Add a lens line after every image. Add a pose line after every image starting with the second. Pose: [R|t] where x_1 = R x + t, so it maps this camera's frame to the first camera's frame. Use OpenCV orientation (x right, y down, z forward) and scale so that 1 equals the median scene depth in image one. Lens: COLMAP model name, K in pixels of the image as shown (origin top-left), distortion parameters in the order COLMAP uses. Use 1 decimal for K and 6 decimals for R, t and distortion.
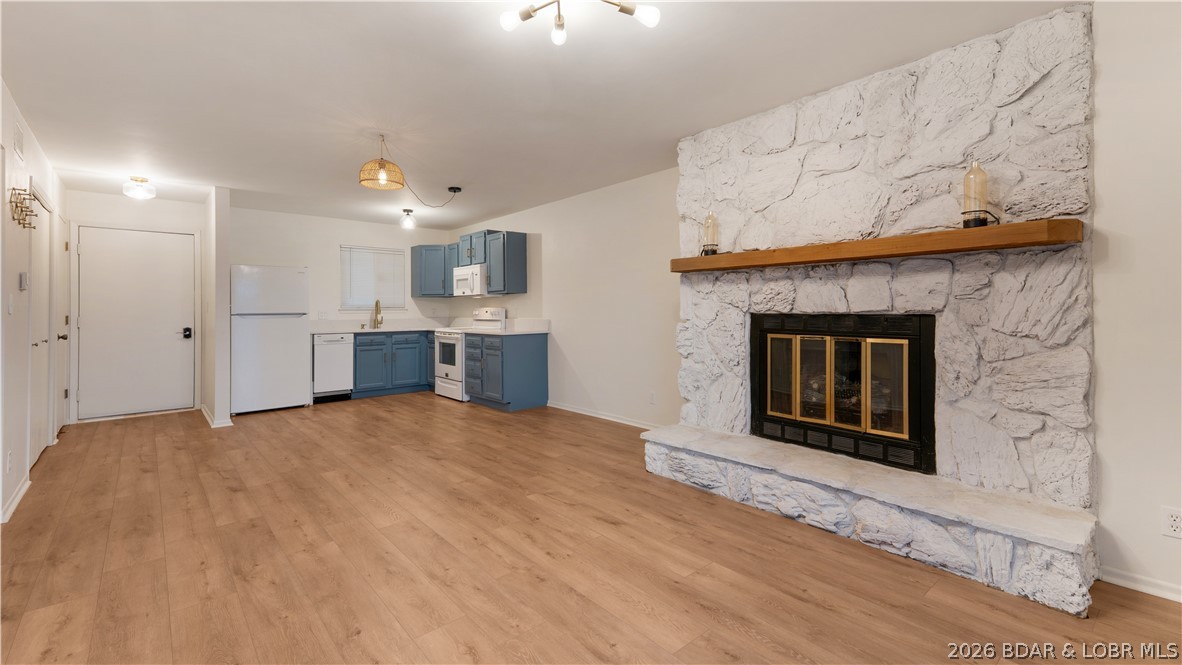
lens RADIAL K [[494.7, 0, 603.1], [0, 494.7, 316.3], [0, 0, 1]] dist [0.016996, 0.000580]
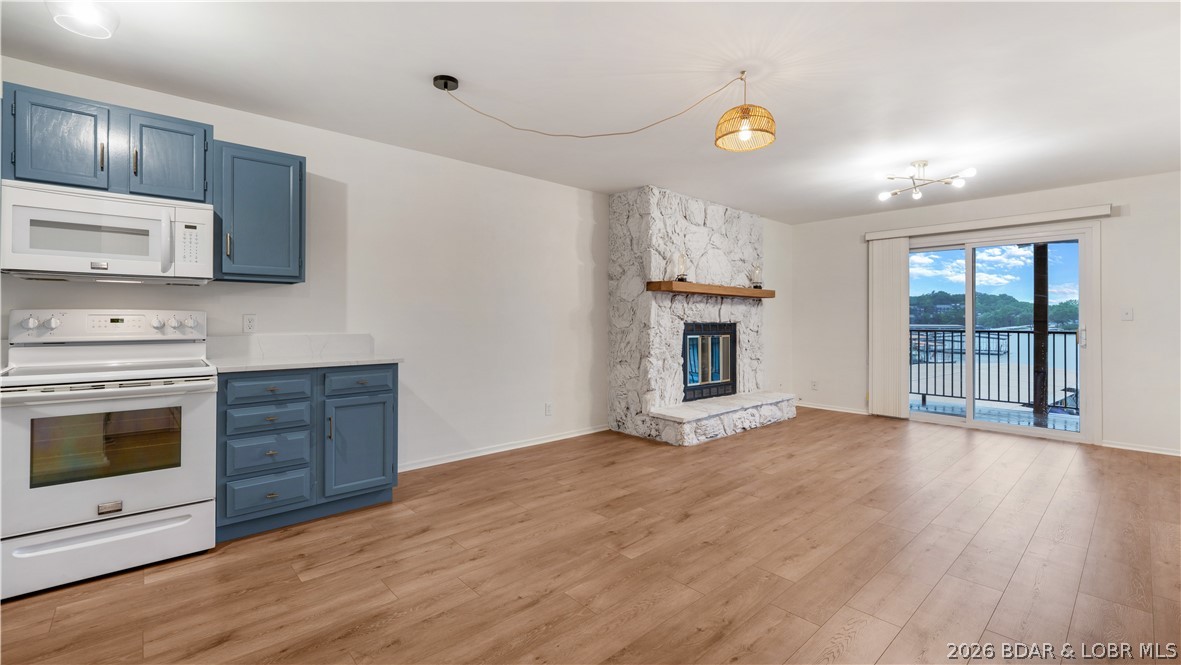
lens RADIAL K [[494.3, 0, 580.9], [0, 494.3, 321.8], [0, 0, 1]] dist [0.016996, 0.000580]
pose [[0.021018, 0.002928, 0.999775, -0.687965], [0.009226, 0.999953, -0.003122, -0.003961], [-0.999737, 0.009290, 0.020990, 0.717768]]
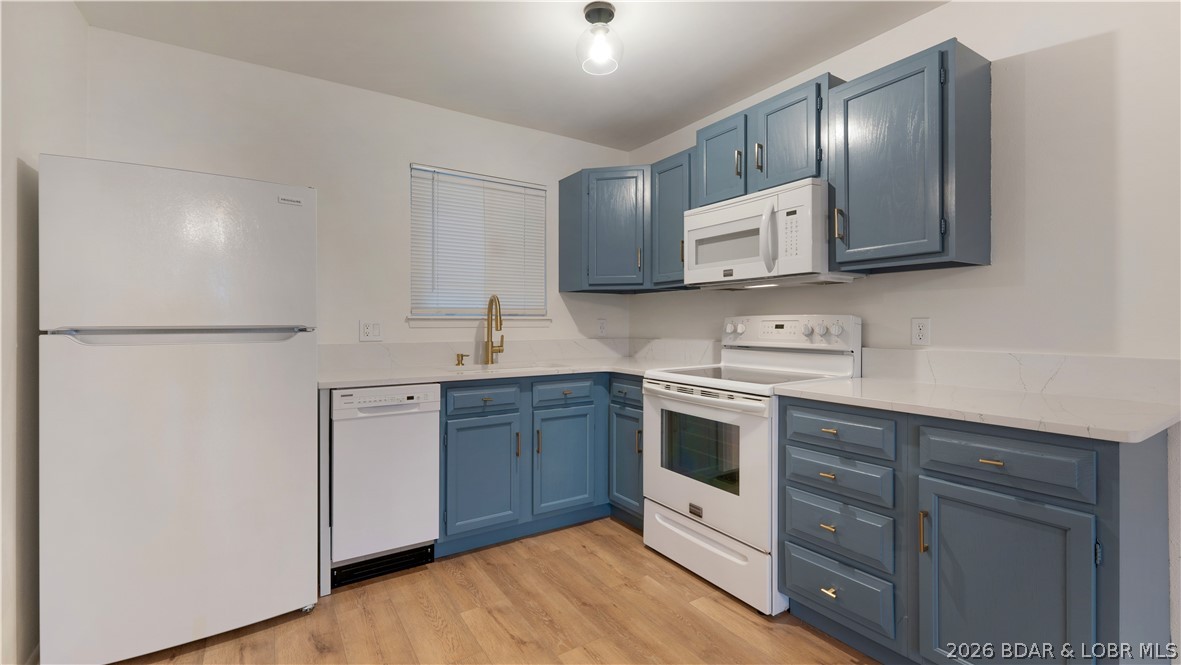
lens RADIAL K [[494.3, 0, 589.8], [0, 494.3, 334.7], [0, 0, 1]] dist [0.016996, 0.000580]
pose [[0.987302, 0.009384, -0.158576, -0.355205], [-0.008246, 0.999935, 0.007832, -0.005516], [0.158639, -0.006425, 0.987316, 0.694303]]
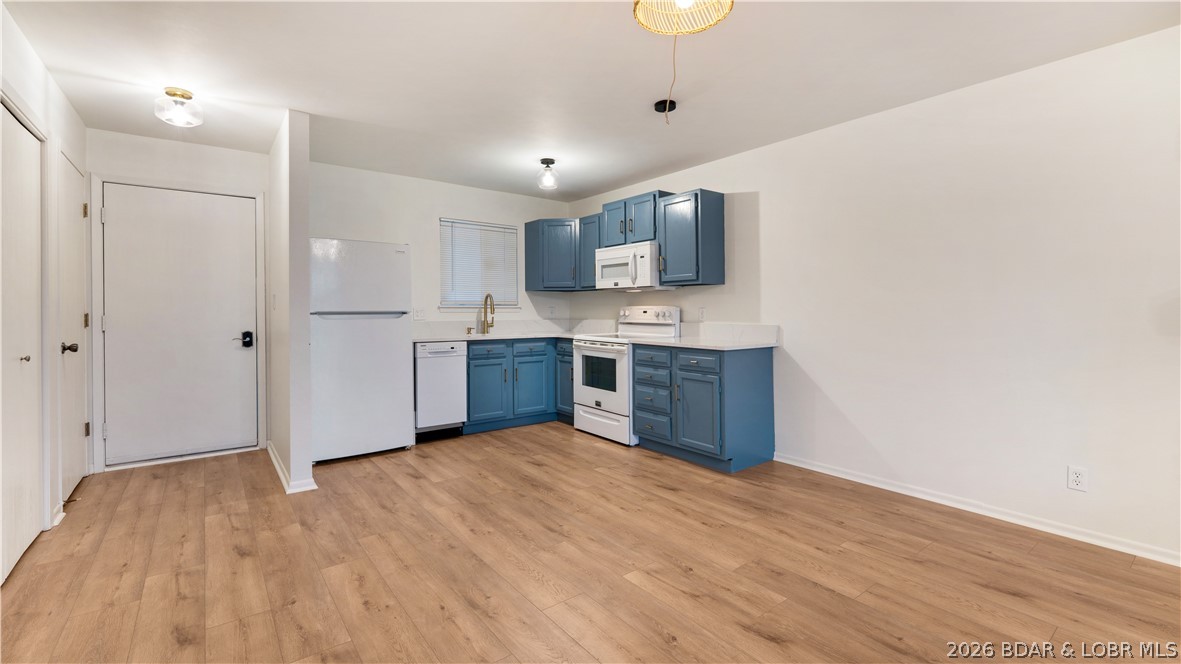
lens RADIAL K [[494.3, 0, 573.9], [0, 494.3, 317.4], [0, 0, 1]] dist [0.016996, 0.000580]
pose [[0.995560, 0.007010, -0.093865, -0.302735], [-0.006986, 0.999975, 0.000589, -0.001085], [0.093867, 0.000070, 0.995585, 0.339183]]
